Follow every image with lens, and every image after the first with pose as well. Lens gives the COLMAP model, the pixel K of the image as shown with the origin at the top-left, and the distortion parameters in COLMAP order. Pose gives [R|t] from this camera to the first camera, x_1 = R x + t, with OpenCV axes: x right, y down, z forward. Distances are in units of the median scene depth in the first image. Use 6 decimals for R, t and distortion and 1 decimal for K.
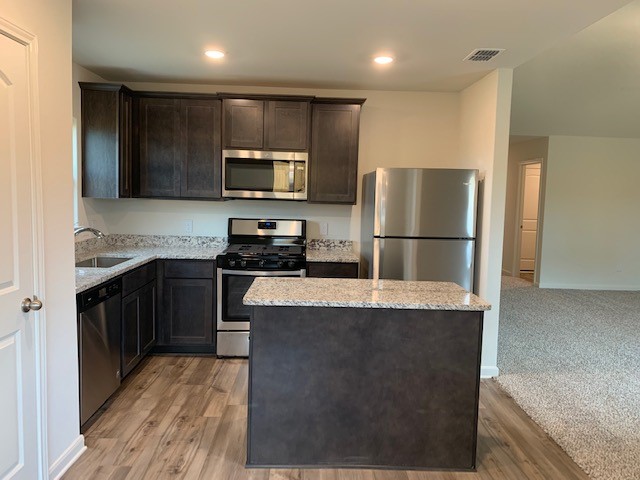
lens RADIAL K [[482.4, 0, 319.1], [0, 482.4, 228.4], [0, 0, 1]] dist [-0.000783, 0.000134]
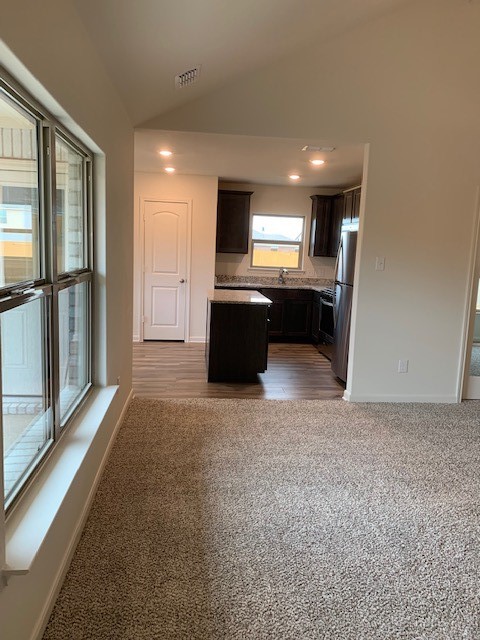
lens RADIAL K [[498.6, 0, 240.0], [0, 498.6, 320.0], [0, 0, 1]] dist [-0.011628, 0.002497]
pose [[0.092525, 0.128427, -0.987393, 0.757871], [-0.126439, 0.985135, 0.116285, -0.001151], [0.987650, 0.114086, 0.107388, 0.287782]]
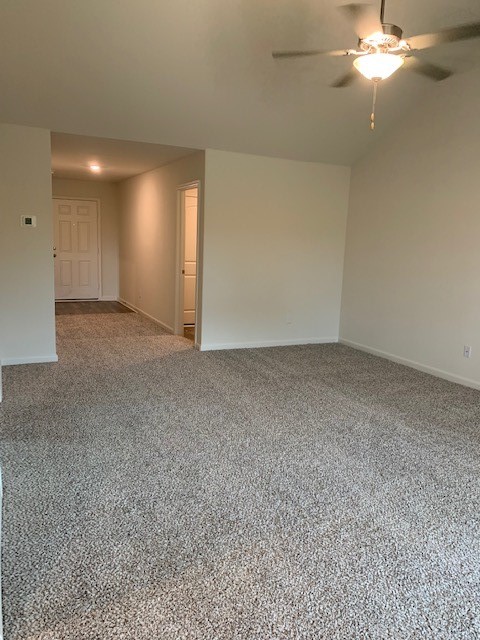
lens RADIAL K [[482.4, 0, 240.0], [0, 482.4, 320.0], [0, 0, 1]] dist [-0.000783, 0.000134]
pose [[0.908660, -0.057772, 0.413521, 0.200960], [0.011743, 0.993526, 0.113000, -0.014480], [-0.417372, -0.097822, 0.903455, 0.280784]]
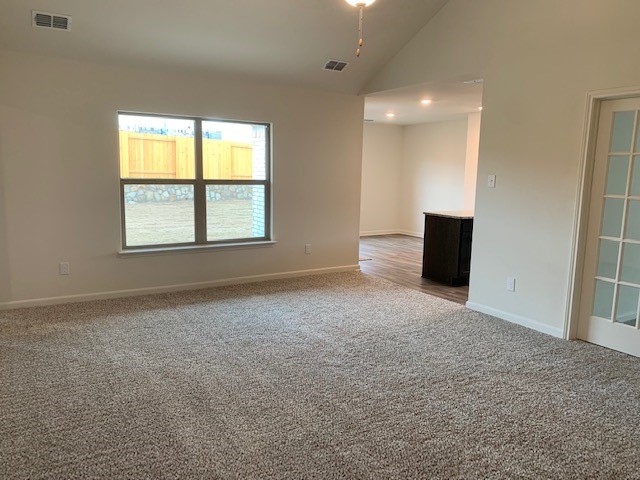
lens RADIAL K [[482.4, 0, 319.1], [0, 482.4, 228.4], [0, 0, 1]] dist [-0.000783, 0.000134]
pose [[-0.845552, 0.015132, -0.533678, 0.696056], [-0.098165, 0.978150, 0.183266, -0.050945], [0.524791, 0.207349, -0.825591, 0.892025]]
